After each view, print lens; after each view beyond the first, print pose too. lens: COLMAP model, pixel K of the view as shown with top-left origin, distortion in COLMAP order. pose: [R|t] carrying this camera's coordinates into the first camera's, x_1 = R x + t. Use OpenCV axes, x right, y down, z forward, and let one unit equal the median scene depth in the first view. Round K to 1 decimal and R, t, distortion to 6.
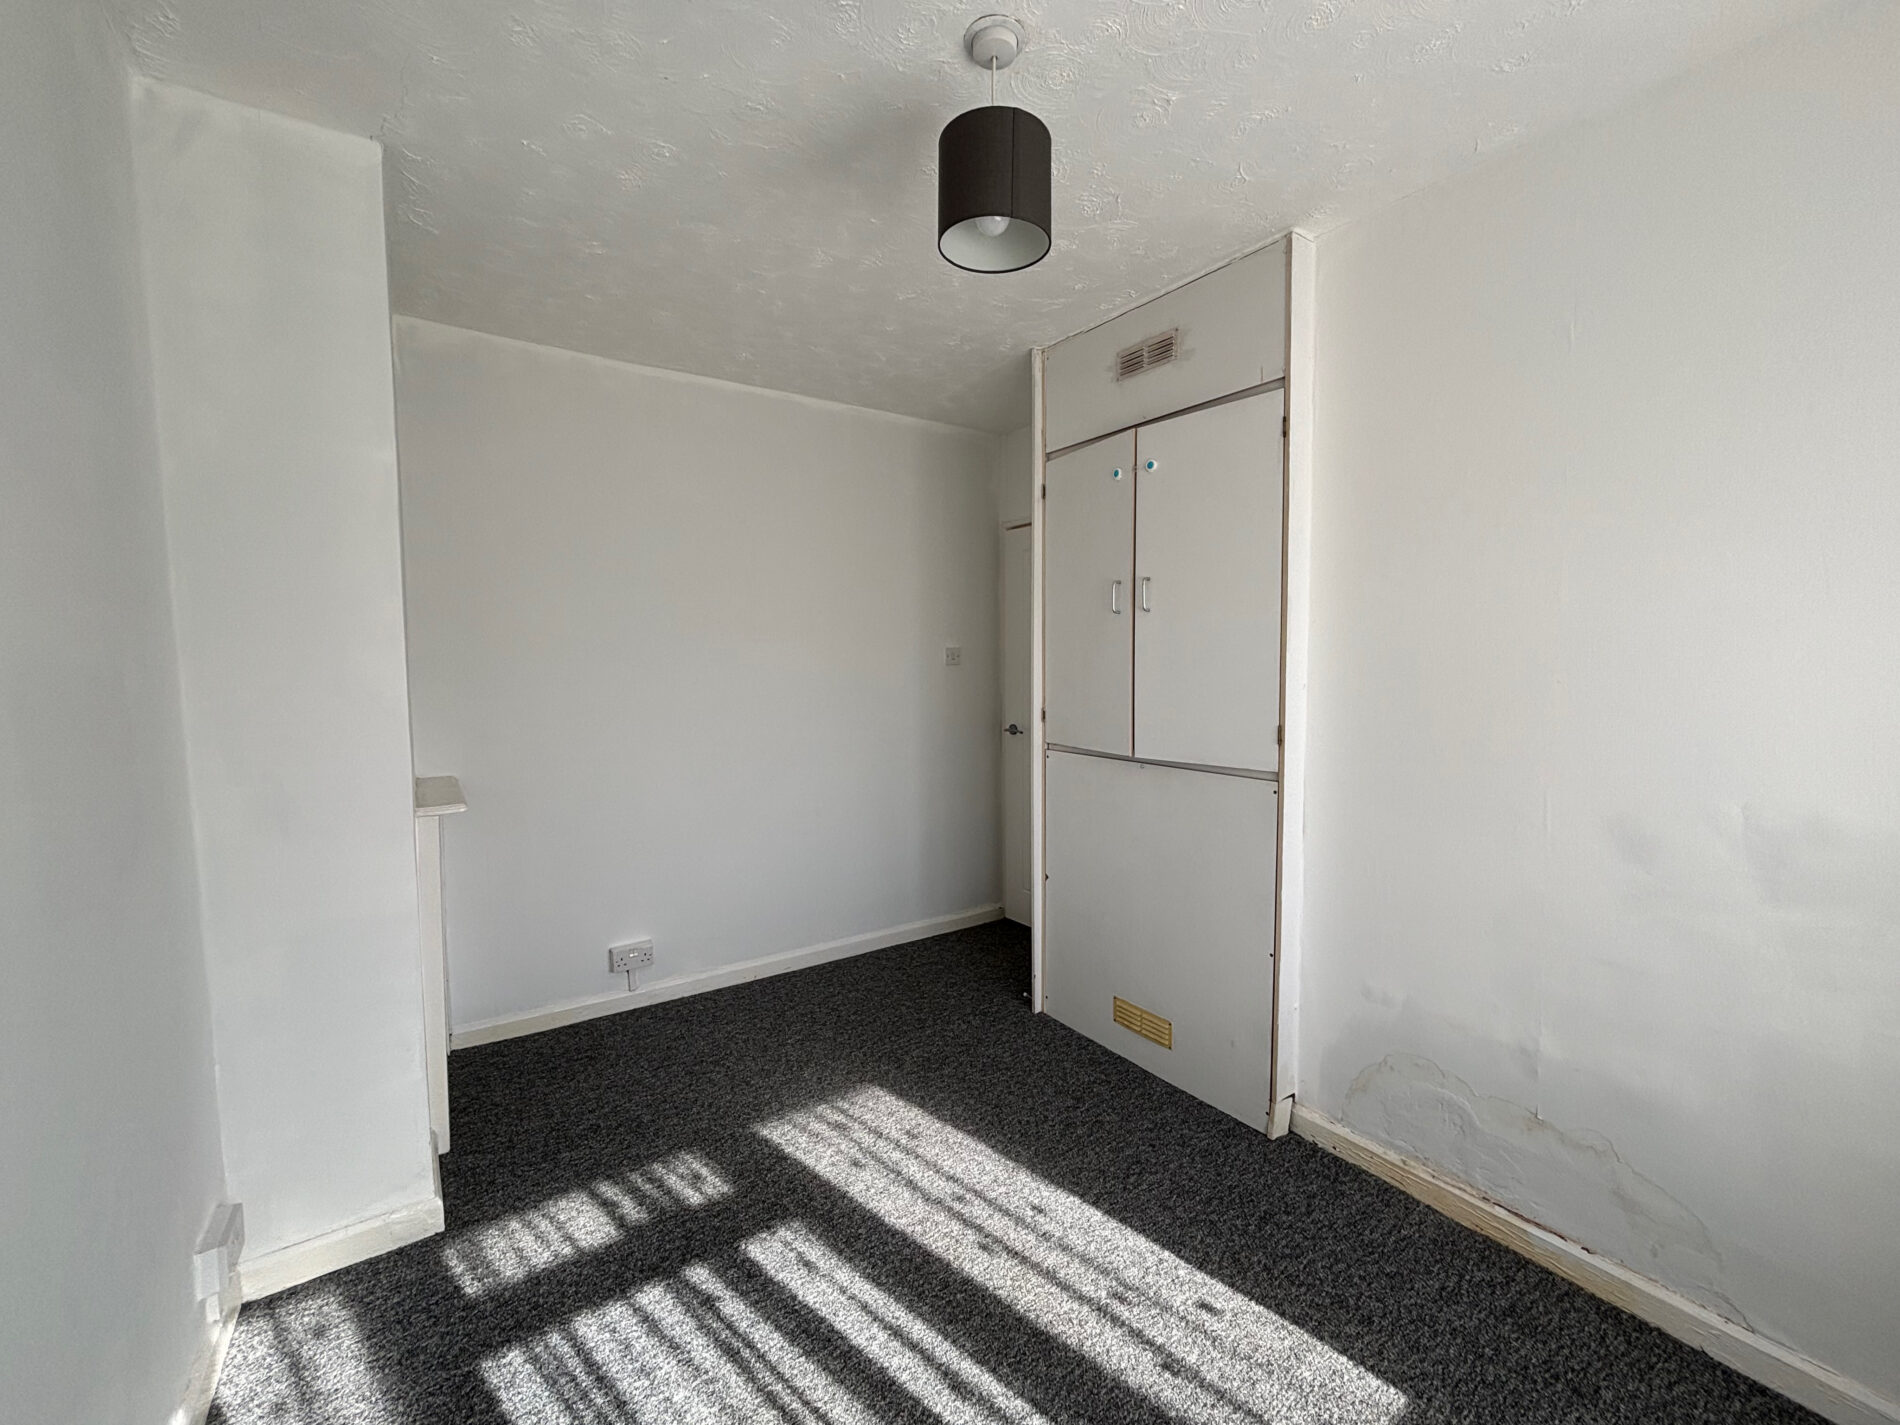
lens RADIAL K [[764.4, 0, 951.0], [0, 764.4, 707.9], [0, 0, 1]] dist [0.003342, -0.000305]
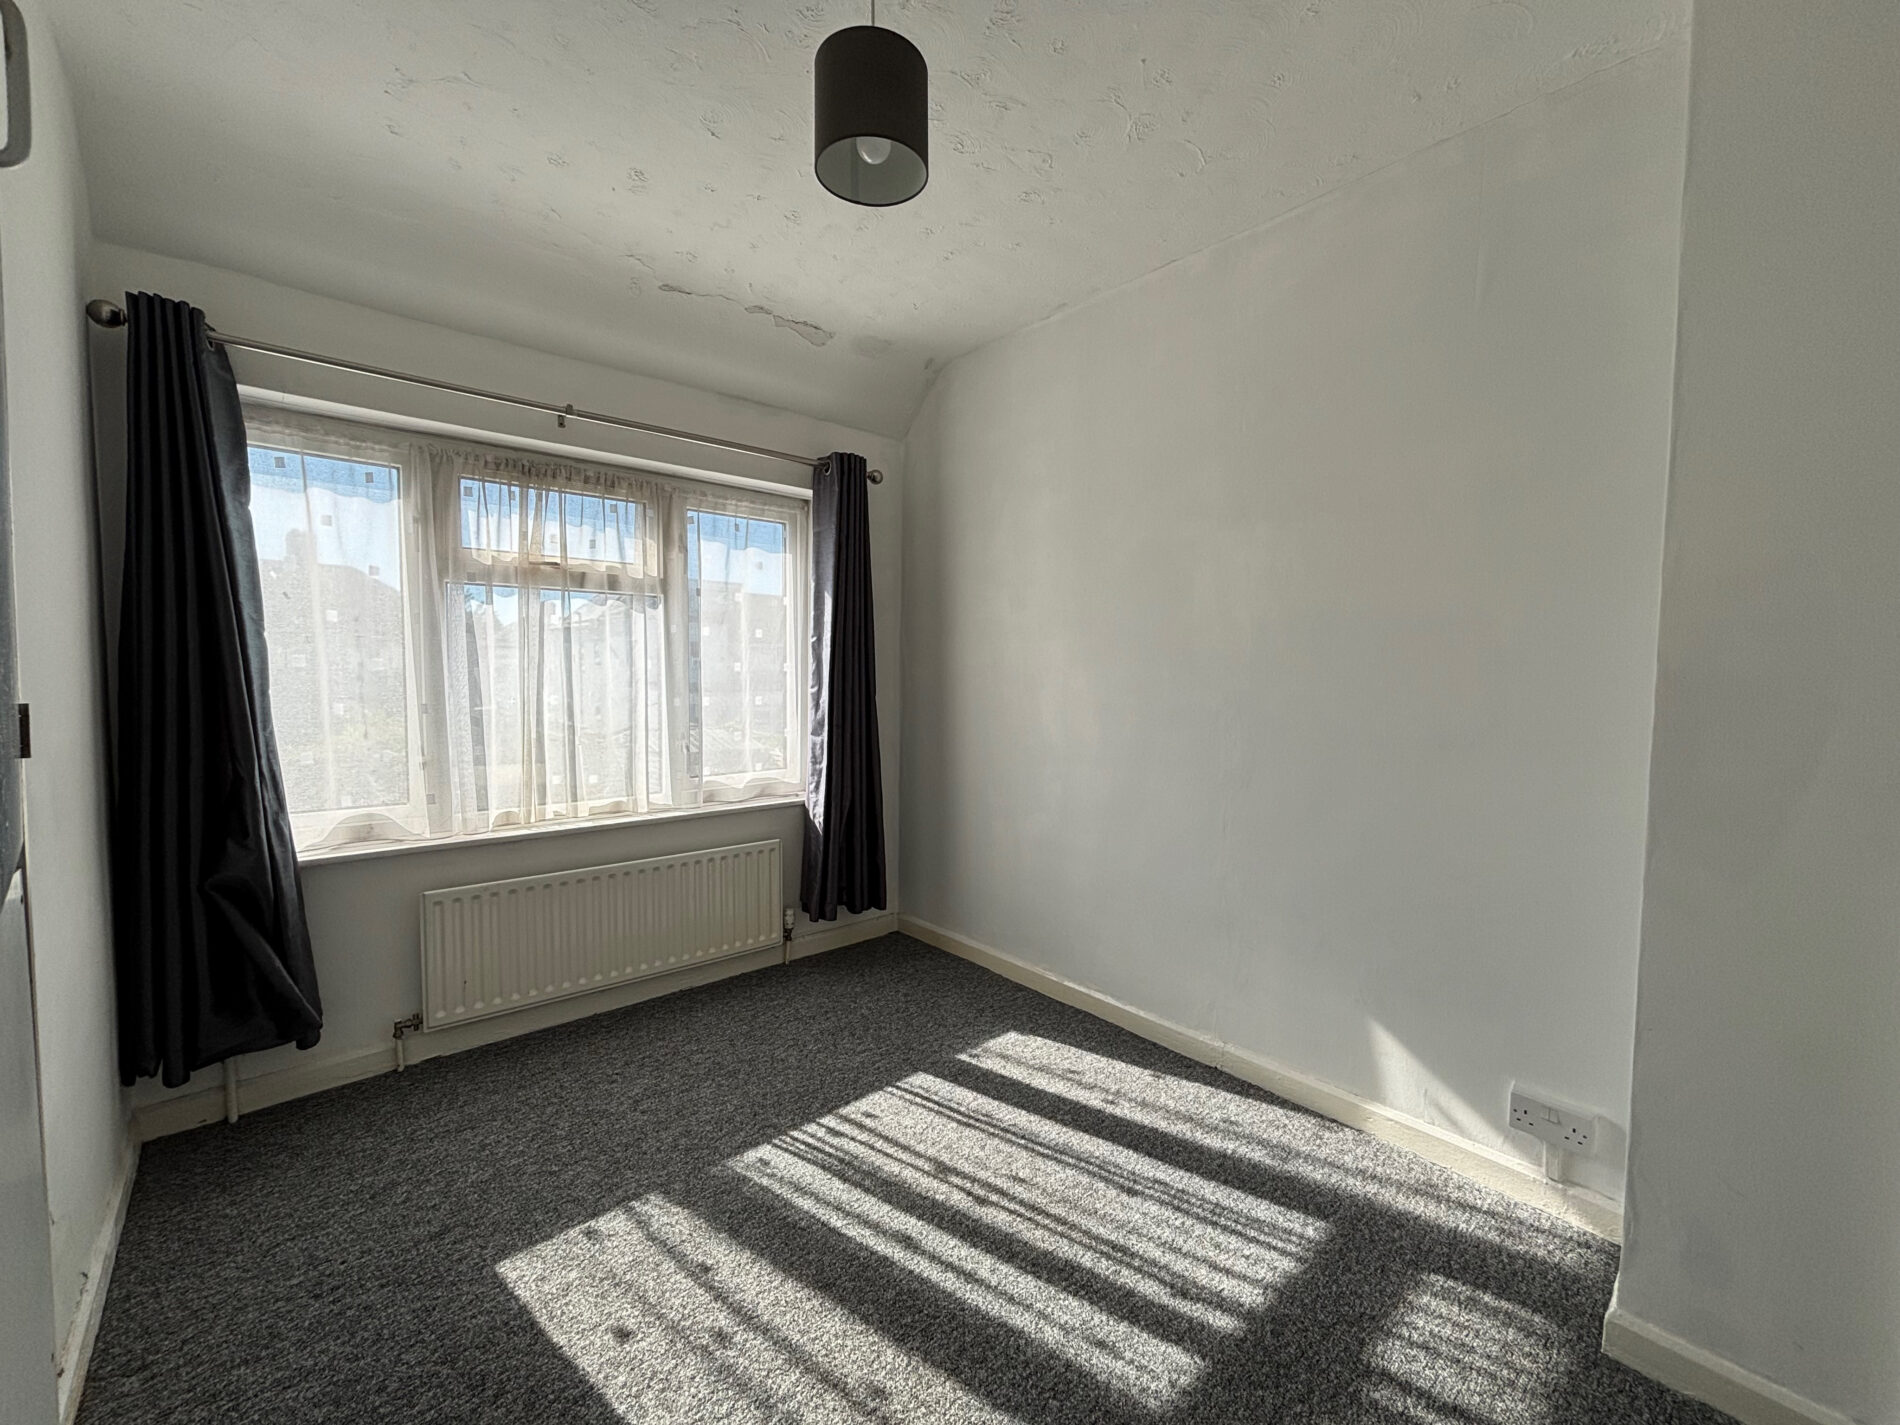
lens RADIAL K [[764.4, 0, 952.9], [0, 764.4, 721.5], [0, 0, 1]] dist [0.003342, -0.000305]
pose [[-0.992807, 0.006448, -0.119552, 0.061357], [-0.009081, 0.991617, 0.128896, -0.020473], [0.119381, 0.129054, -0.984425, 1.811291]]
